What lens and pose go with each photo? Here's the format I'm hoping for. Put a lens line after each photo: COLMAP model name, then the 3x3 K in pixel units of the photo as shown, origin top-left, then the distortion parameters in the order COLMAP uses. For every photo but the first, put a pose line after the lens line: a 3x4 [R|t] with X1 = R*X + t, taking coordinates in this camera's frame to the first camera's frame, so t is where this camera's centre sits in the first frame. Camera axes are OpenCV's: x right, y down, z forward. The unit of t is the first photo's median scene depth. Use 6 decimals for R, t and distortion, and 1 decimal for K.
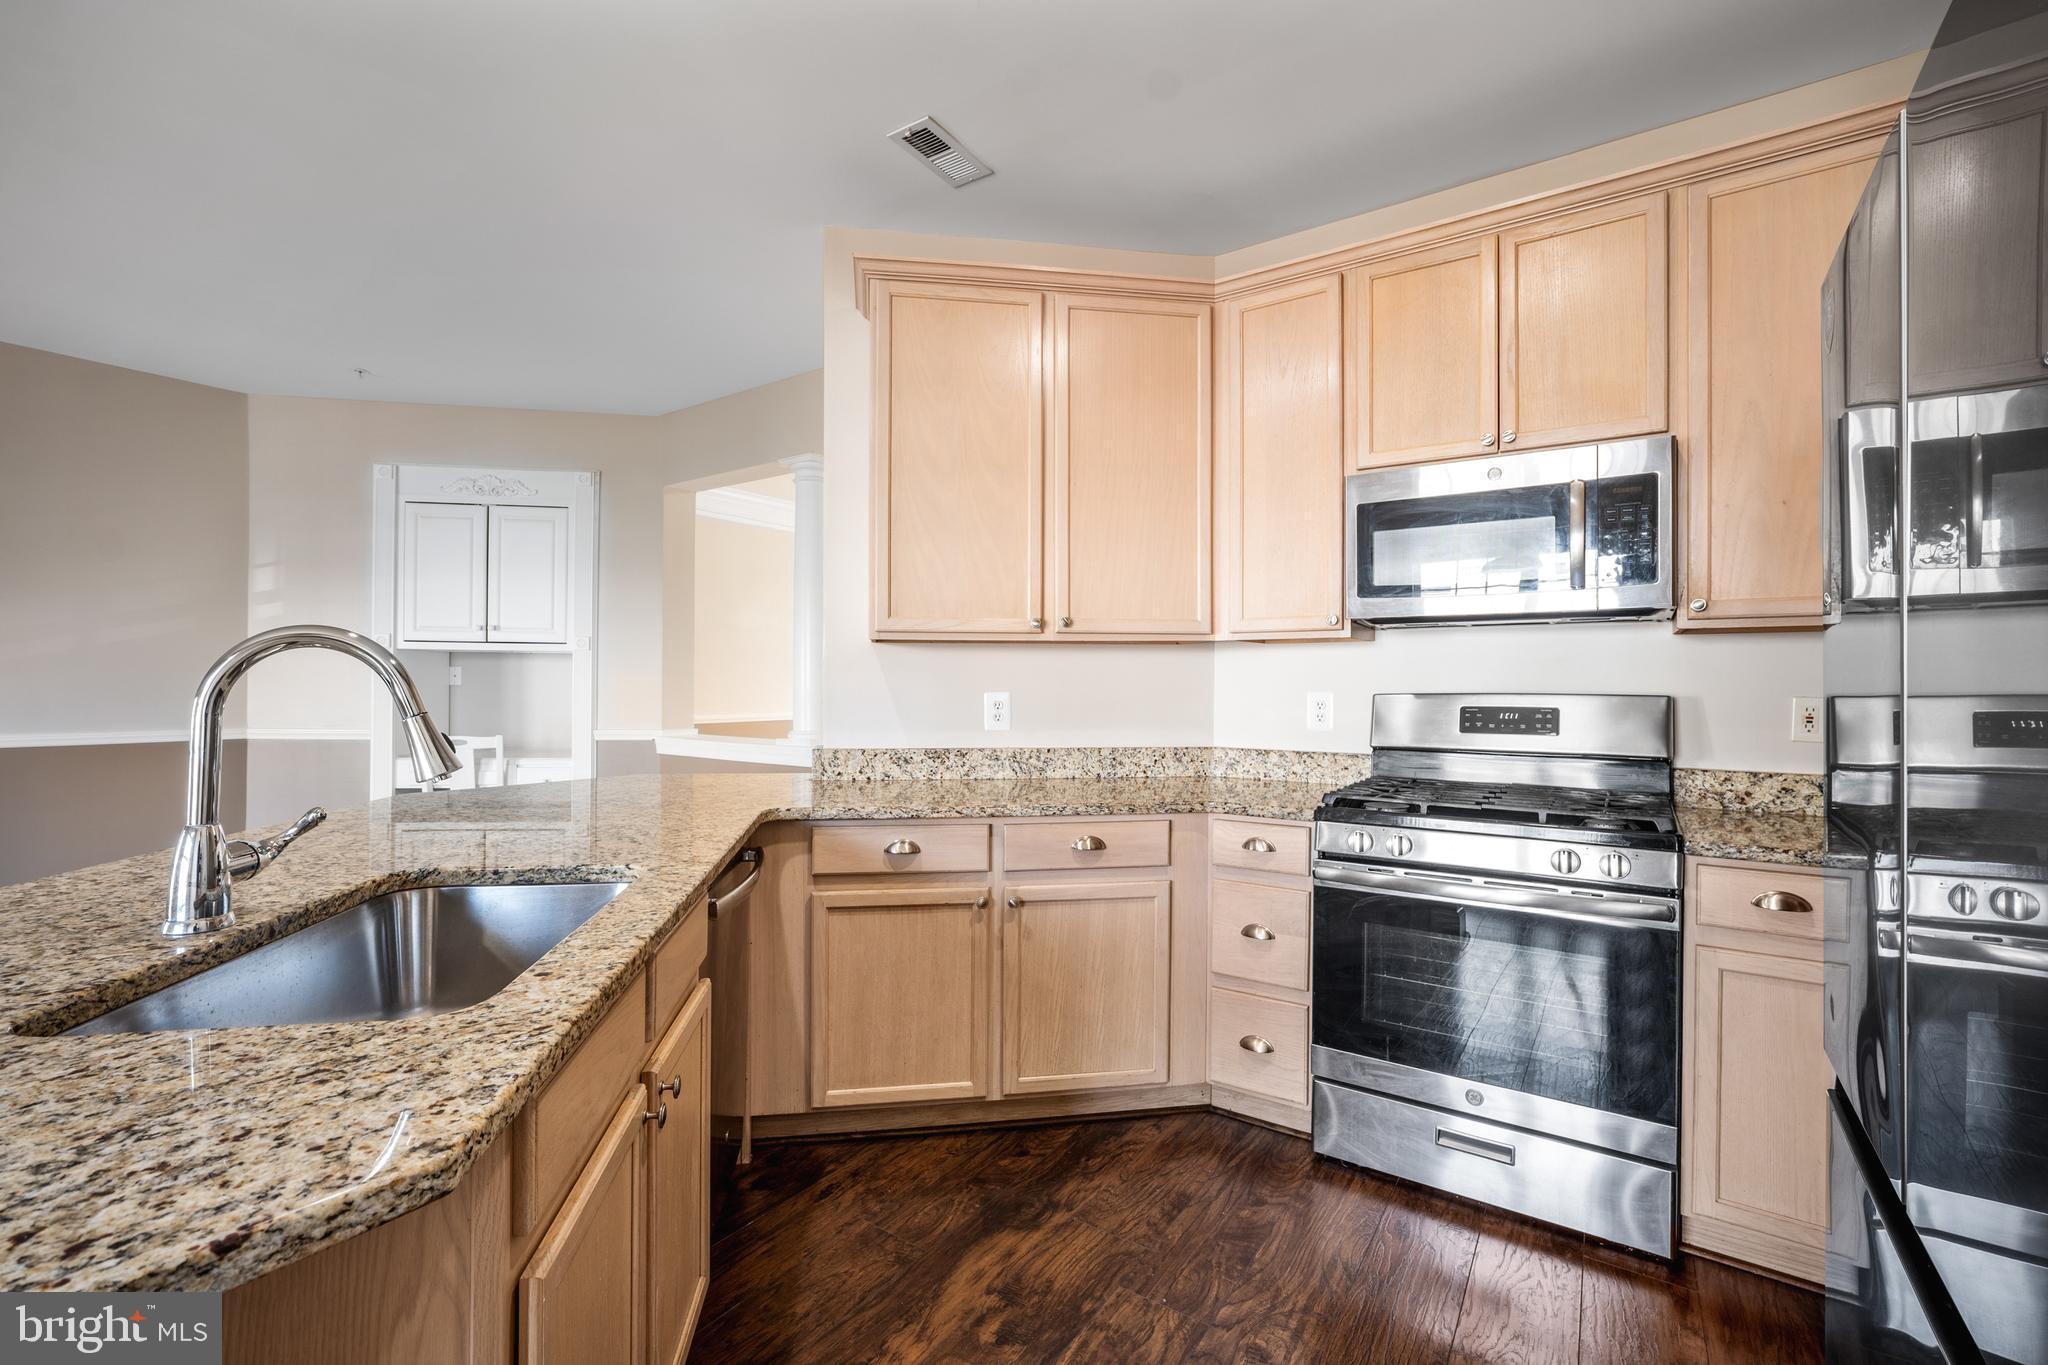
lens RADIAL K [[874.2, 0, 1016.0], [0, 874.2, 688.6], [0, 0, 1]] dist [-0.023722, 0.011477]
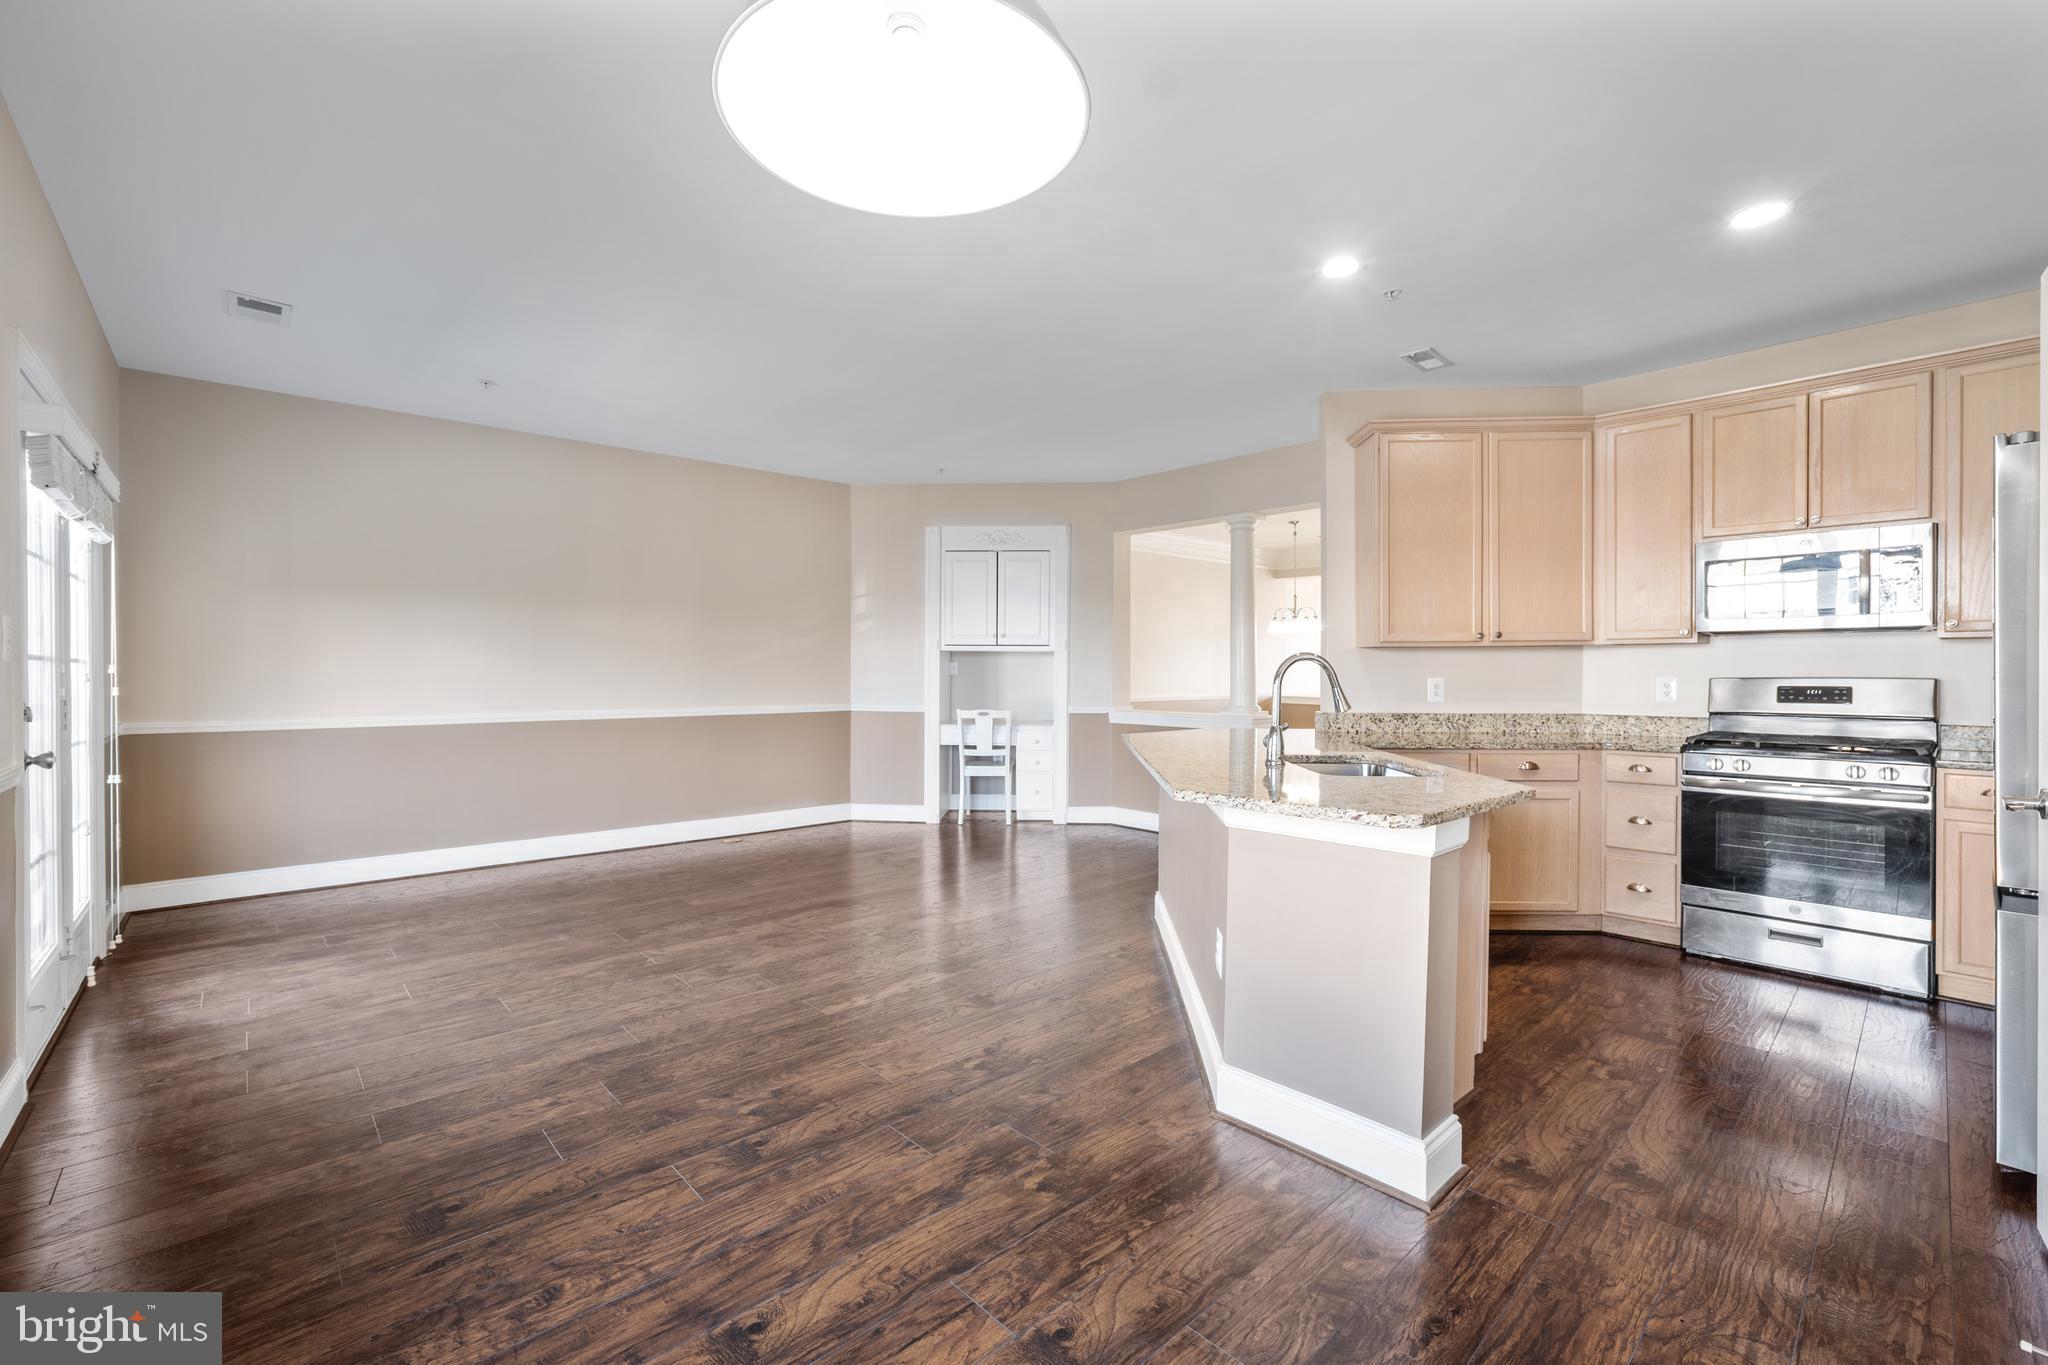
lens RADIAL K [[874.2, 0, 1018.3], [0, 874.2, 680.2], [0, 0, 1]] dist [-0.023722, 0.011477]
pose [[0.977608, -0.003286, -0.210409, -0.517994], [0.004301, 0.999981, 0.004366, -0.002252], [0.210391, -0.005174, 0.977604, -0.841229]]
